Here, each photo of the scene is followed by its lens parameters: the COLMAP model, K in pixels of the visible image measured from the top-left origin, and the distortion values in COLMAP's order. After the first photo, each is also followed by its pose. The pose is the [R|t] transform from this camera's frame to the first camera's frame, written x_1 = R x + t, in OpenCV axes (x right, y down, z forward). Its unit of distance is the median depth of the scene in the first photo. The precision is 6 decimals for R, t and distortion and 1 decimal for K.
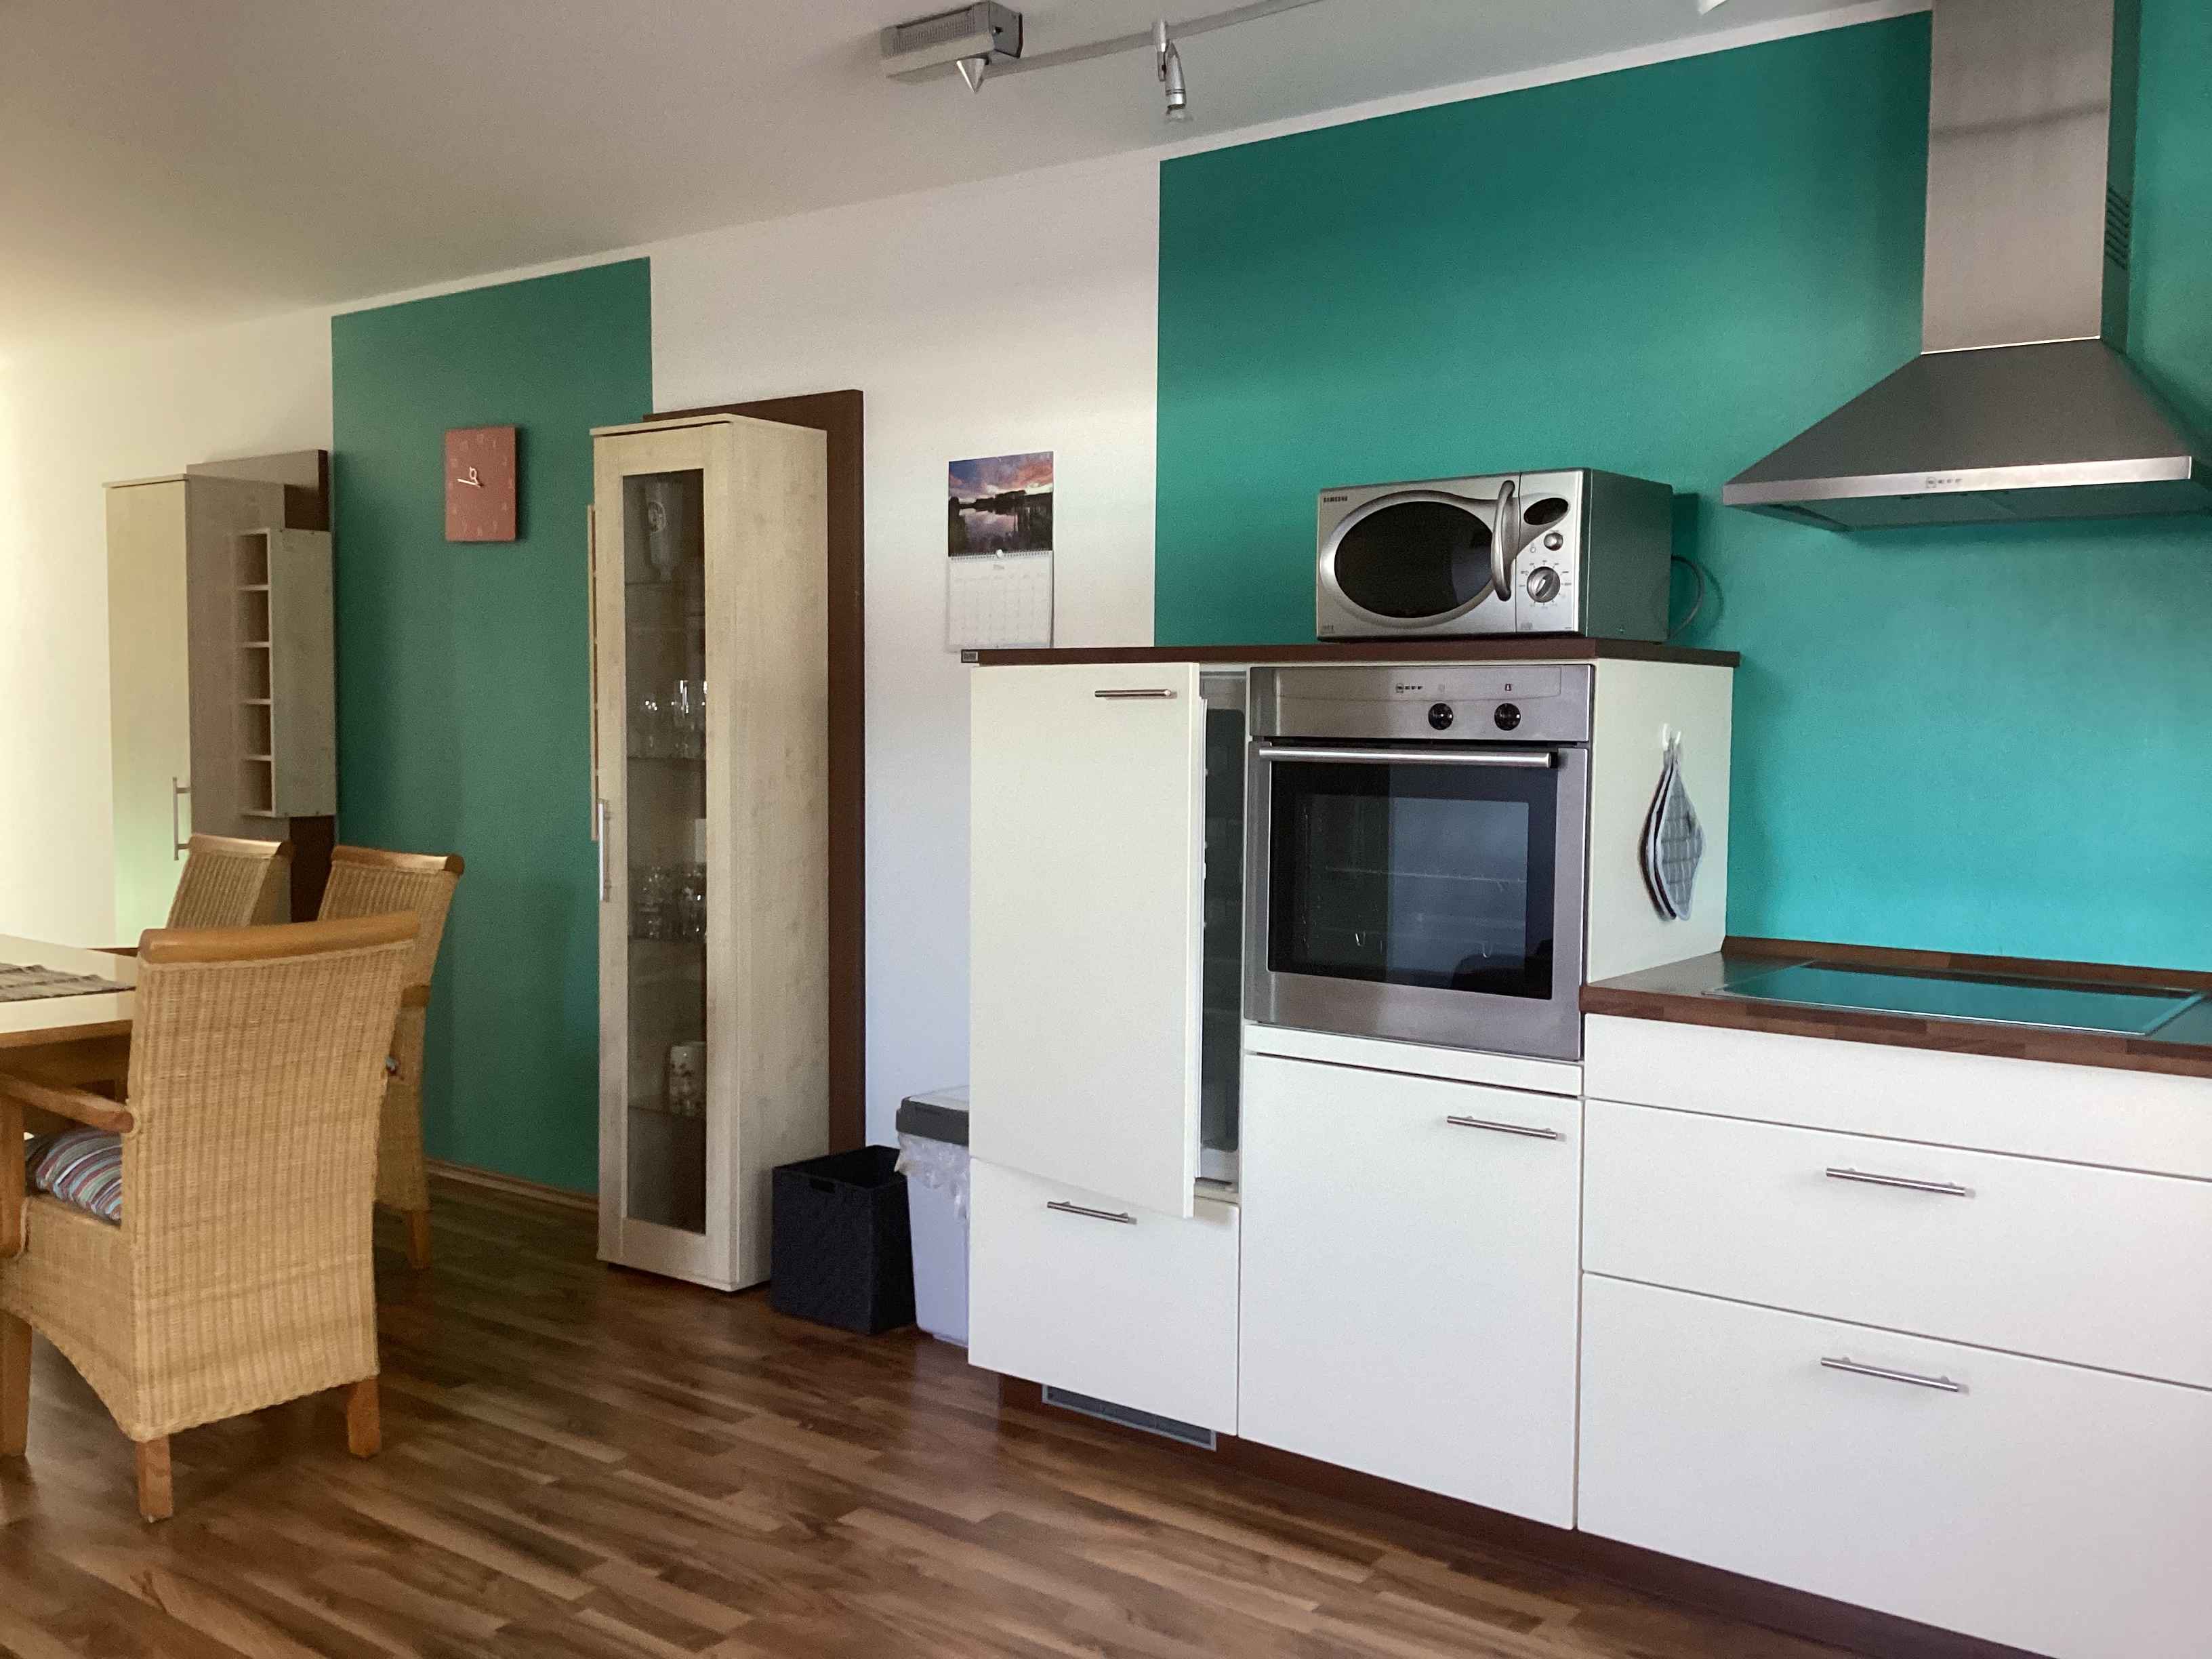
lens RADIAL K [[2013.5, 0, 1106.0], [0, 2013.5, 829.5], [0, 0, 1]] dist [0.124770, -0.197357]
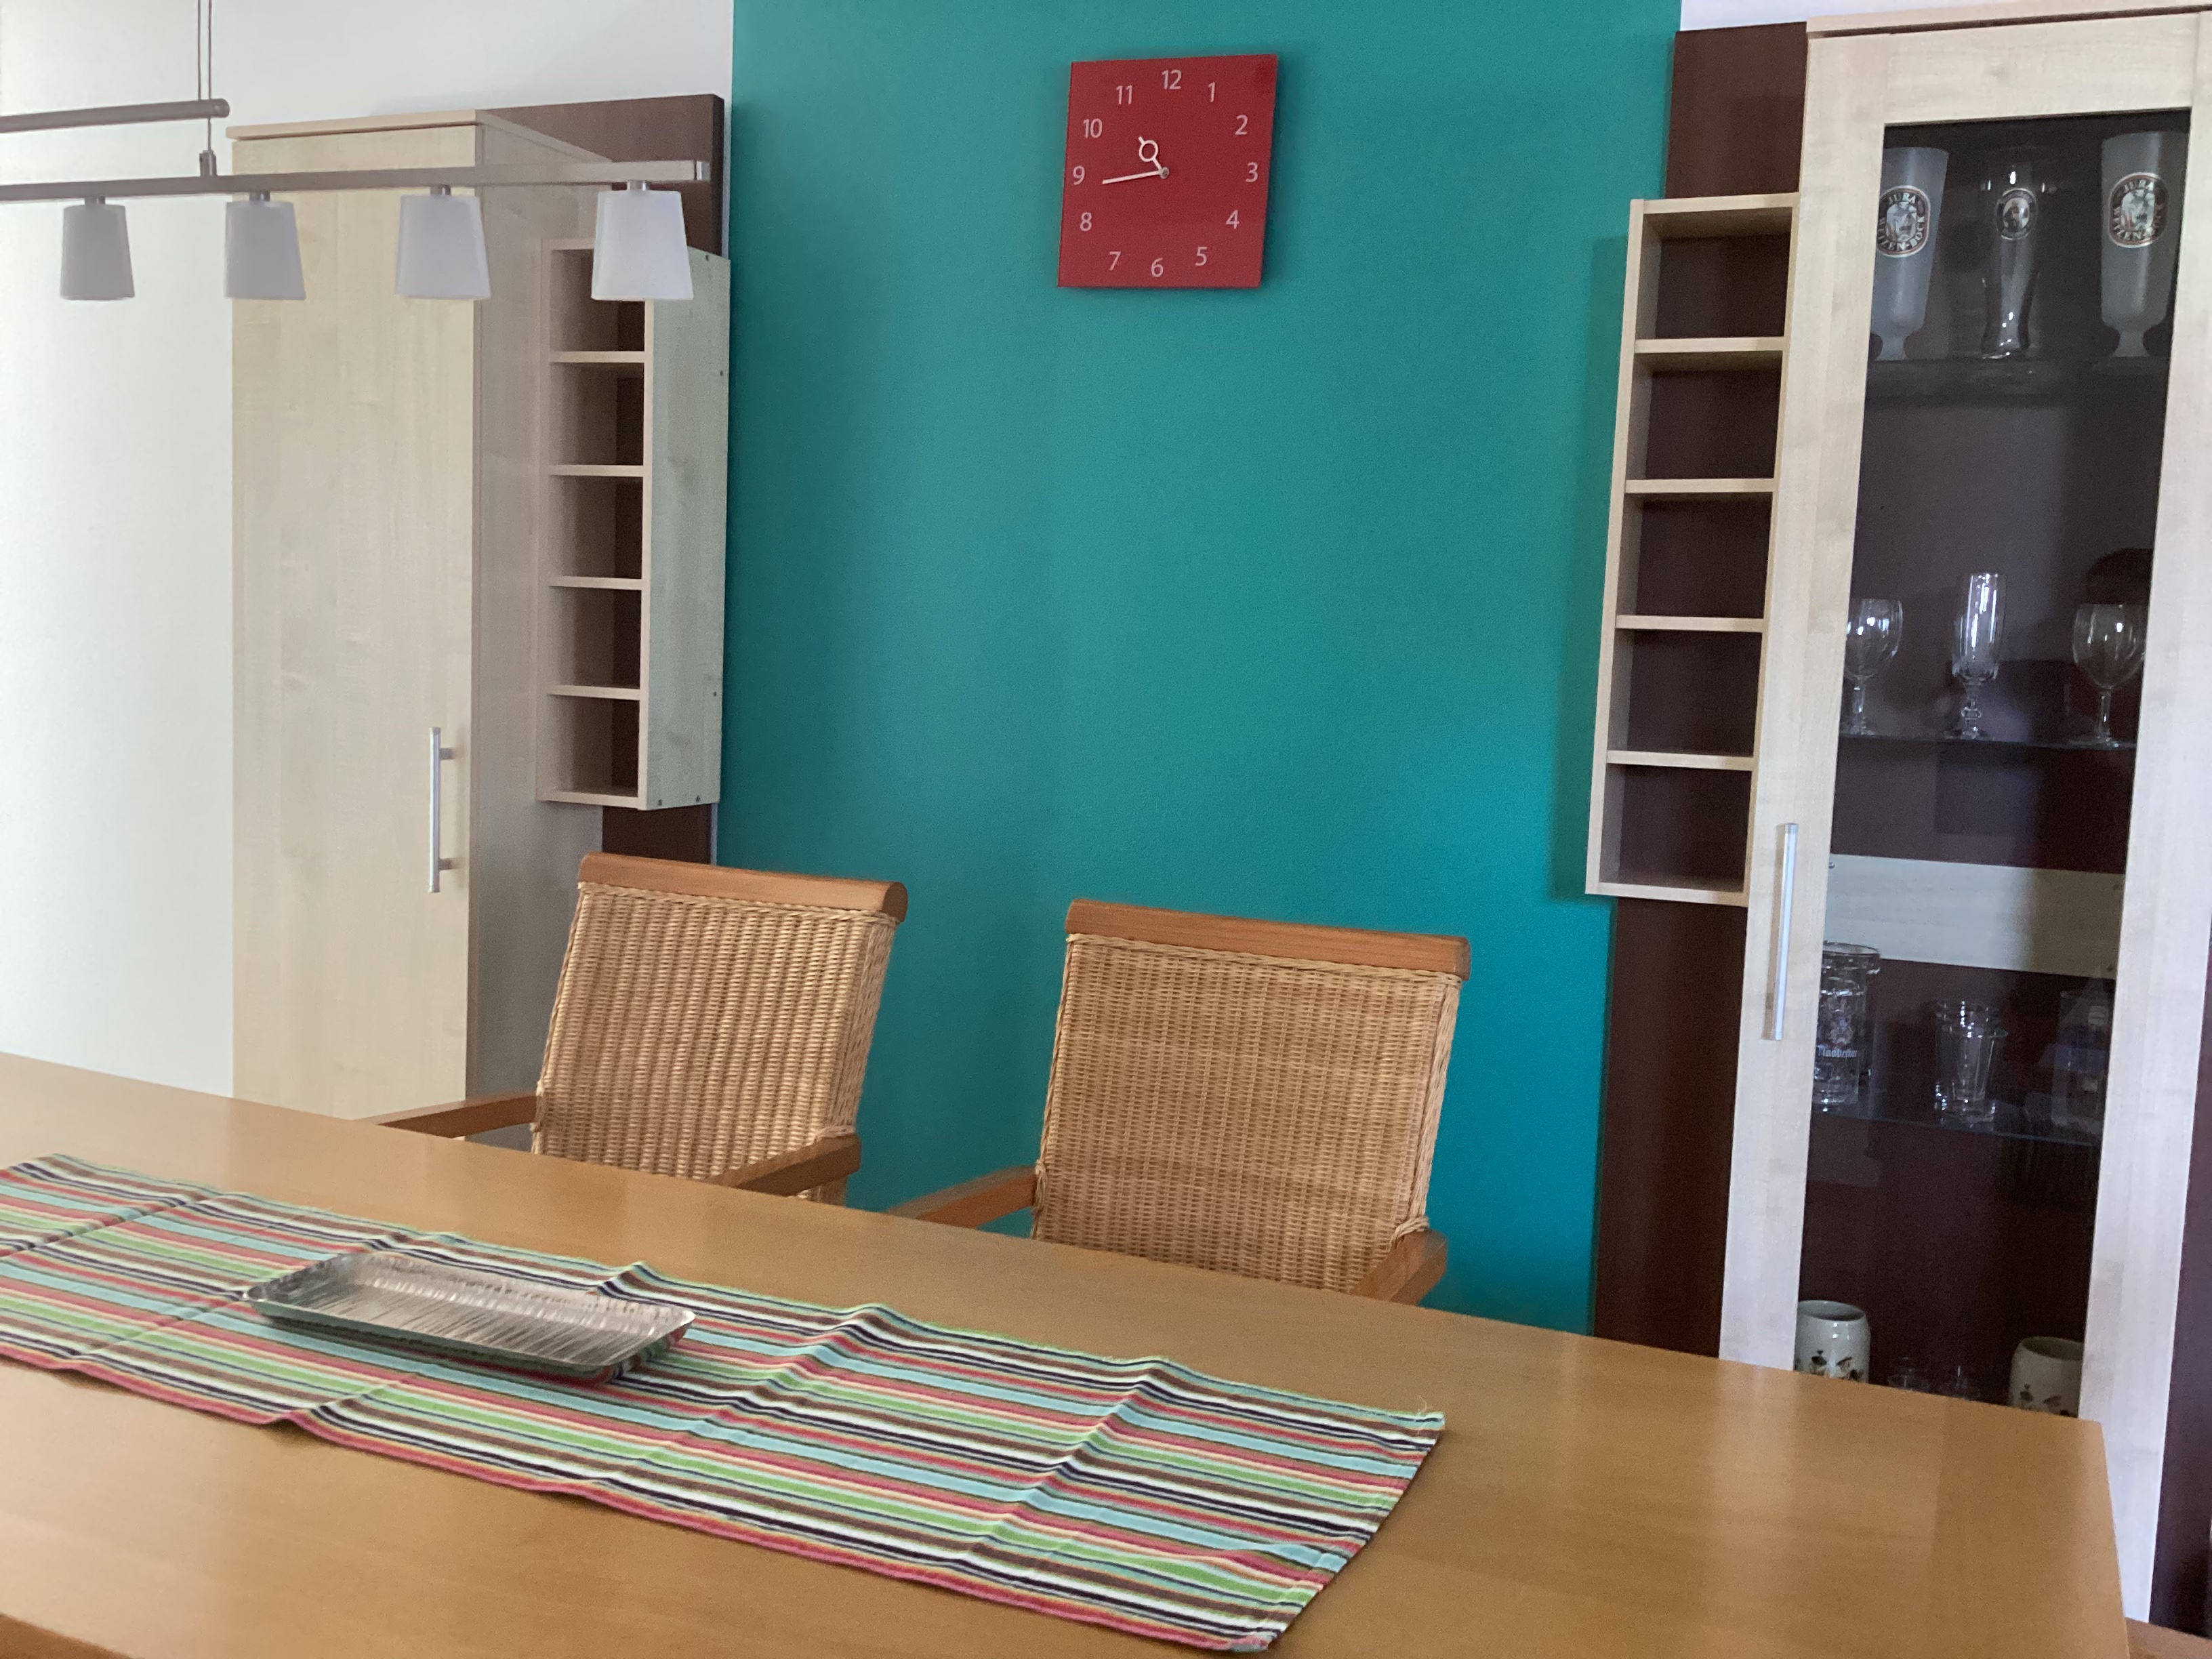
lens RADIAL K [[1999.0, 0, 1116.5], [0, 1999.0, 822.1], [0, 0, 1]] dist [0.137883, -0.266087]
pose [[0.966587, 0.006126, 0.256267, -0.484651], [-0.017543, 0.998951, 0.042290, -0.030316], [-0.255740, -0.045373, 0.965680, 0.549478]]
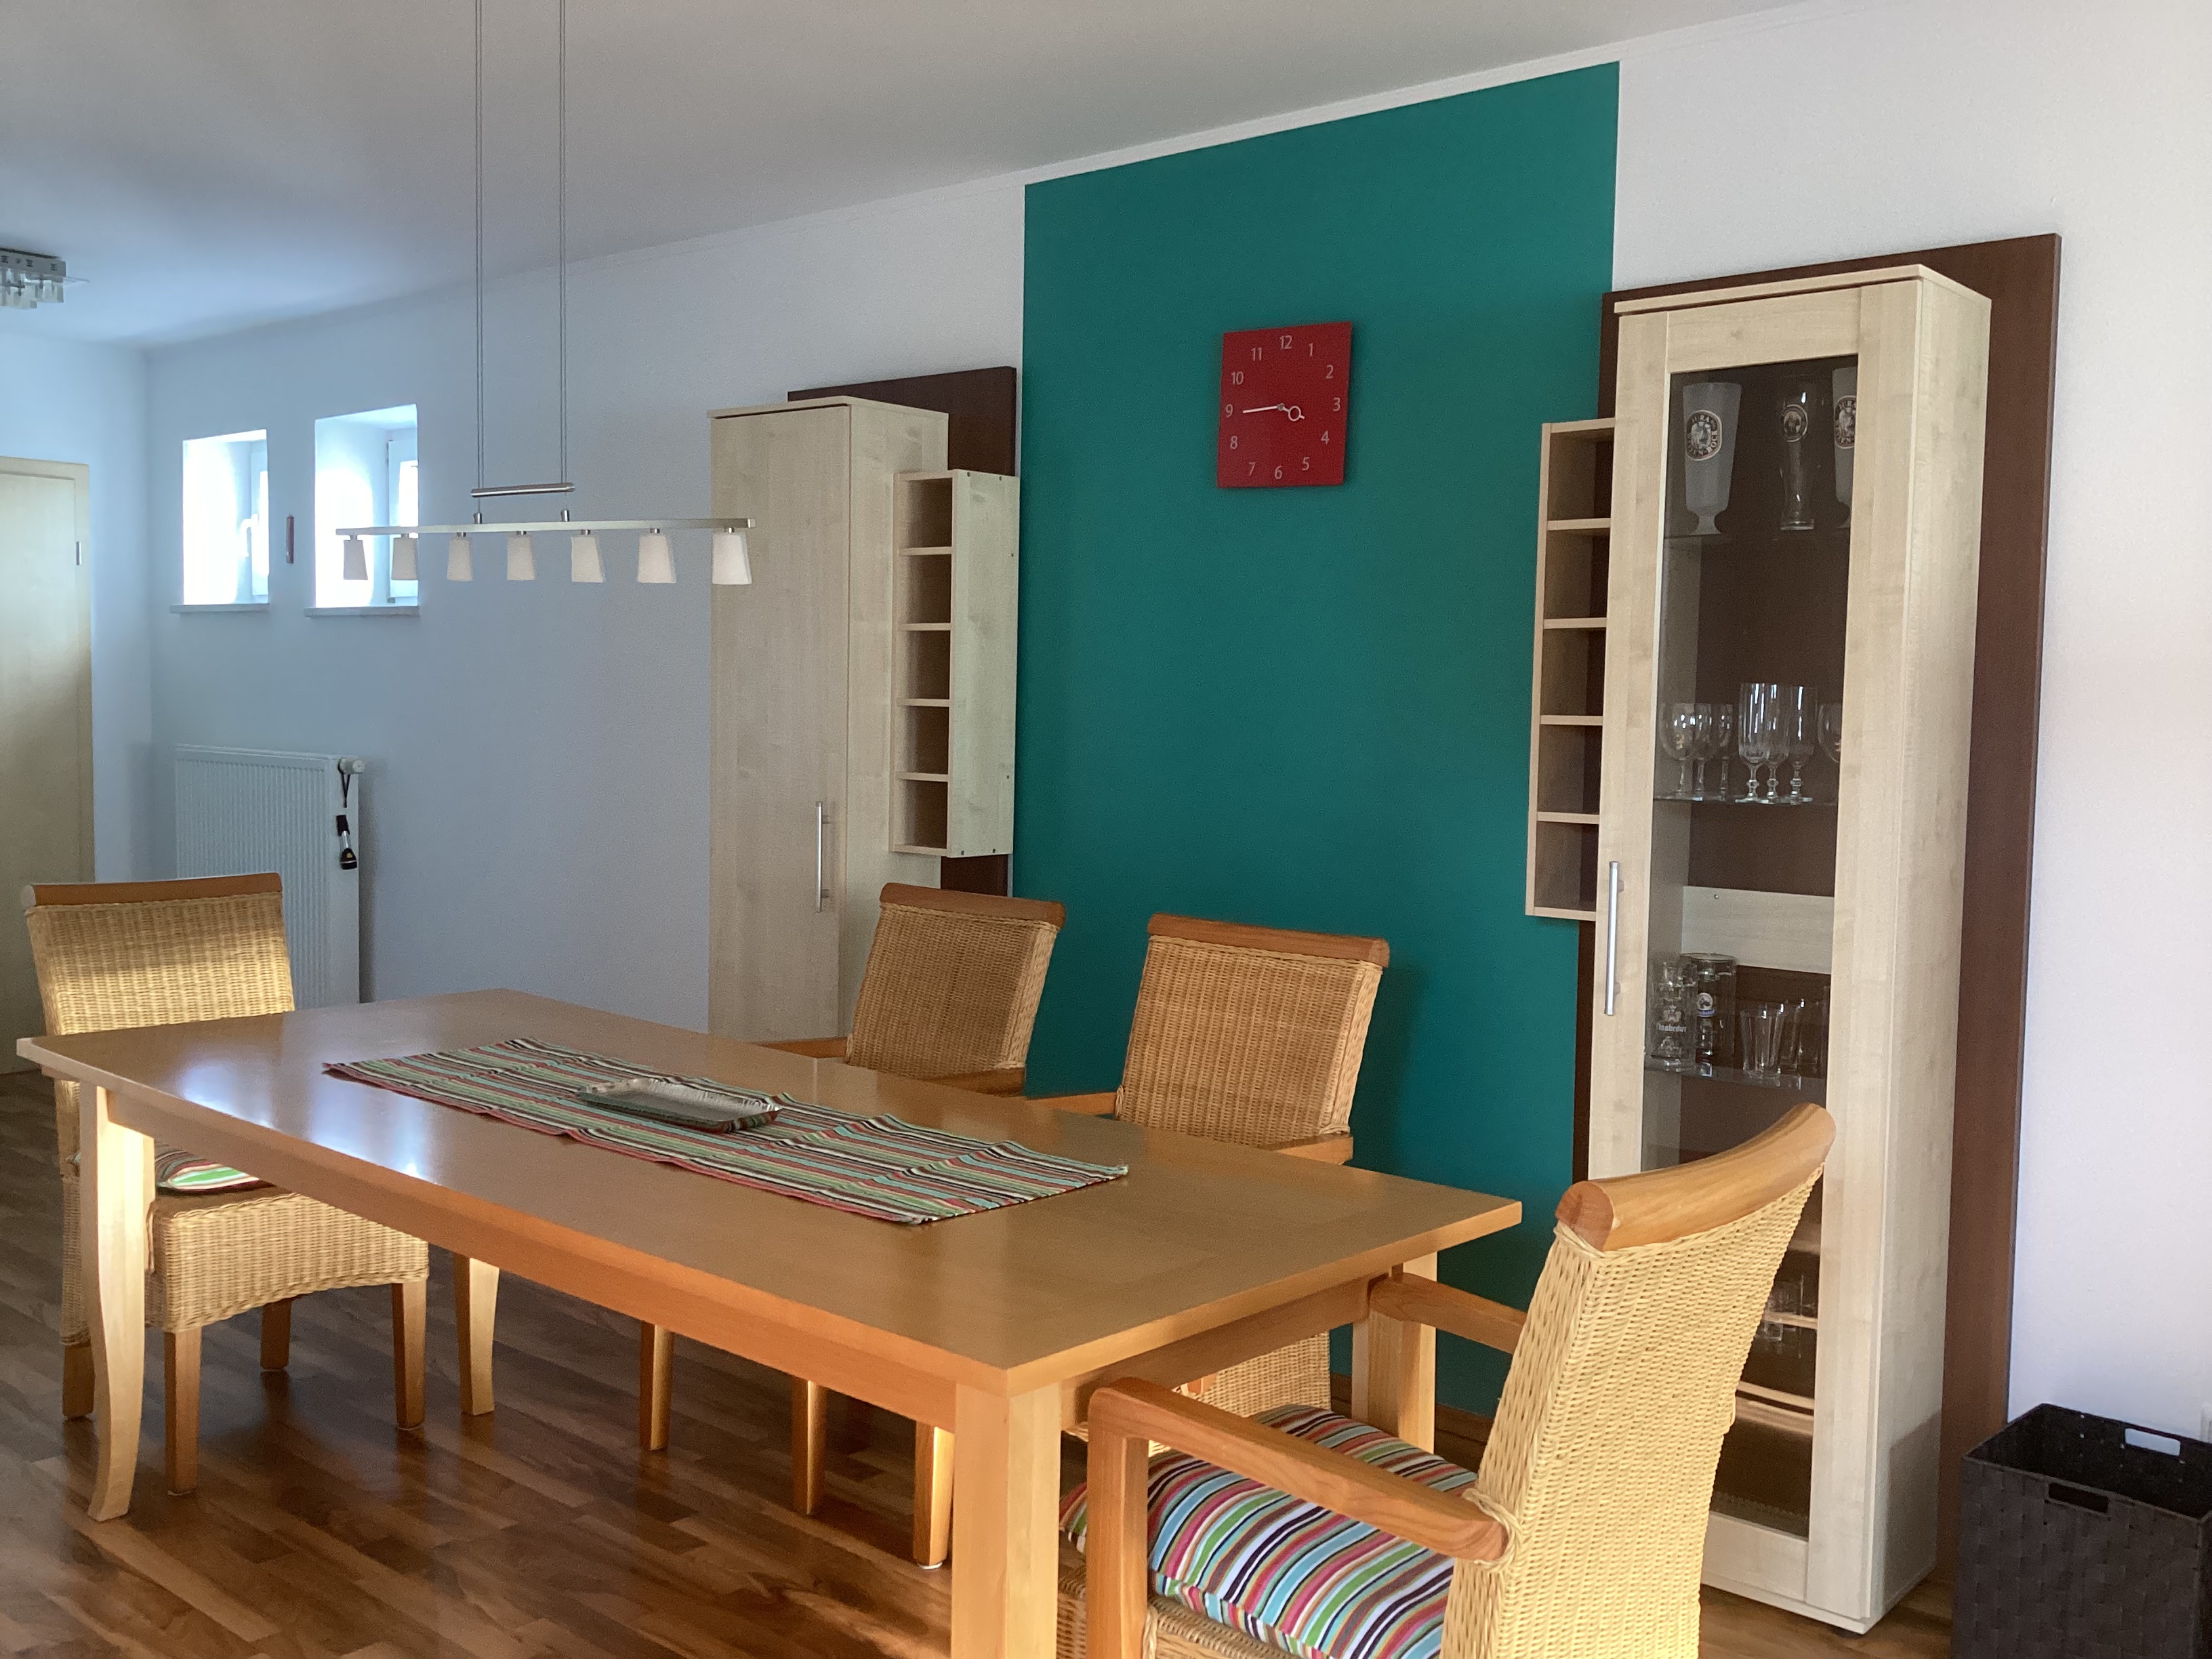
lens RADIAL K [[1999.0, 0, 1116.5], [0, 1999.0, 822.1], [0, 0, 1]] dist [0.137883, -0.266087]
pose [[0.998216, 0.014865, -0.057834, -0.349102], [-0.014581, 0.999879, 0.005328, -0.027204], [0.057906, -0.004475, 0.998312, 0.309638]]
